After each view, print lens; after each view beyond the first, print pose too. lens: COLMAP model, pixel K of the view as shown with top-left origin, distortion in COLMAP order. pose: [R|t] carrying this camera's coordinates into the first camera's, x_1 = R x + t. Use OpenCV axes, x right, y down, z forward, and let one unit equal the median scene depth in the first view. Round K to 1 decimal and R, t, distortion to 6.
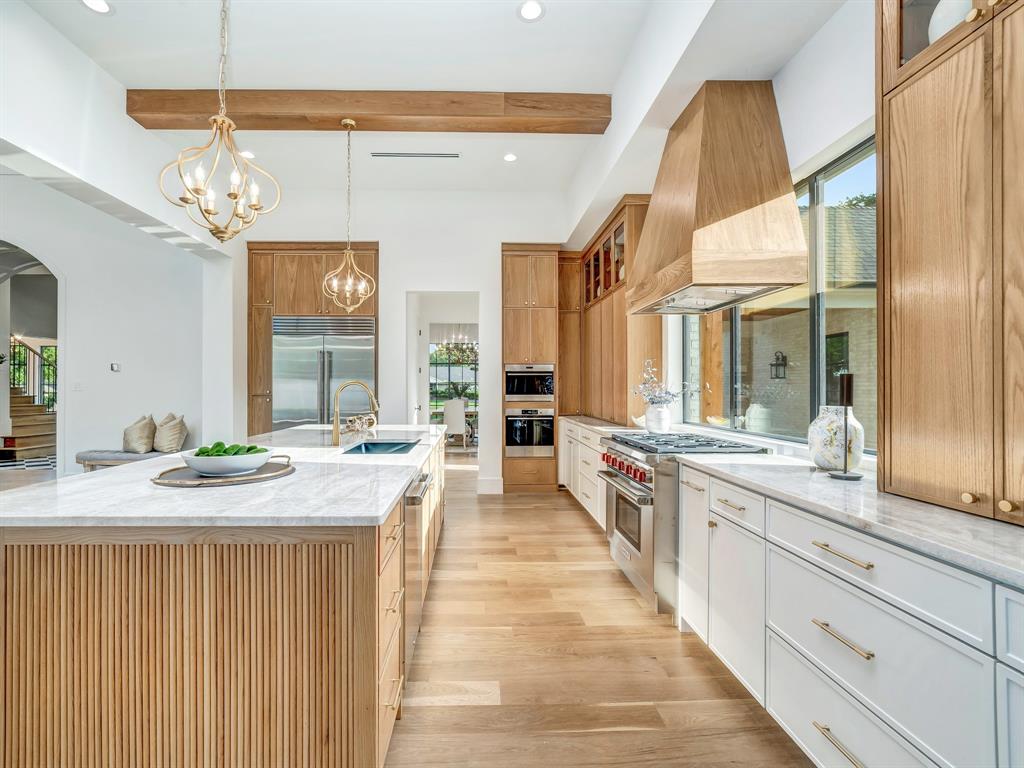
lens RADIAL K [[469.1, 0, 512.0], [0, 469.1, 384.0], [0, 0, 1]] dist [0.000235, -0.000187]
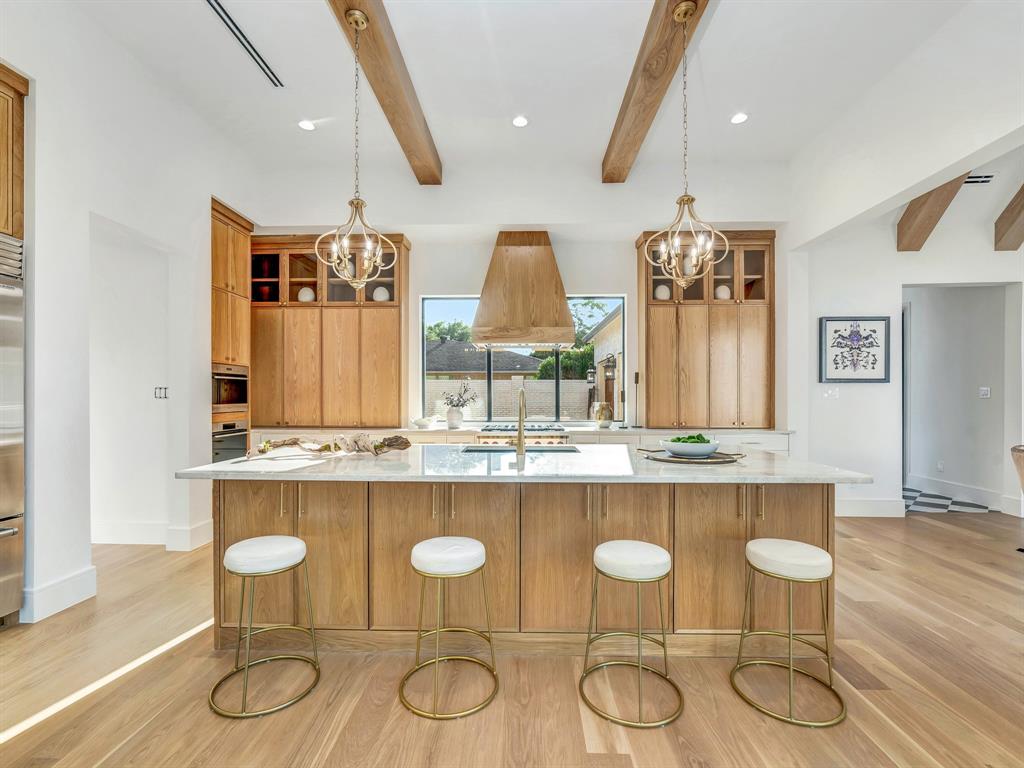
lens RADIAL K [[460.7, 0, 512.5], [0, 460.7, 400.3], [0, 0, 1]] dist [-0.000237, 0.000127]
pose [[0.055769, -0.005427, 0.998429, -0.704487], [0.004291, 0.999977, 0.005195, 0.014229], [-0.998434, 0.003995, 0.055791, 0.486351]]
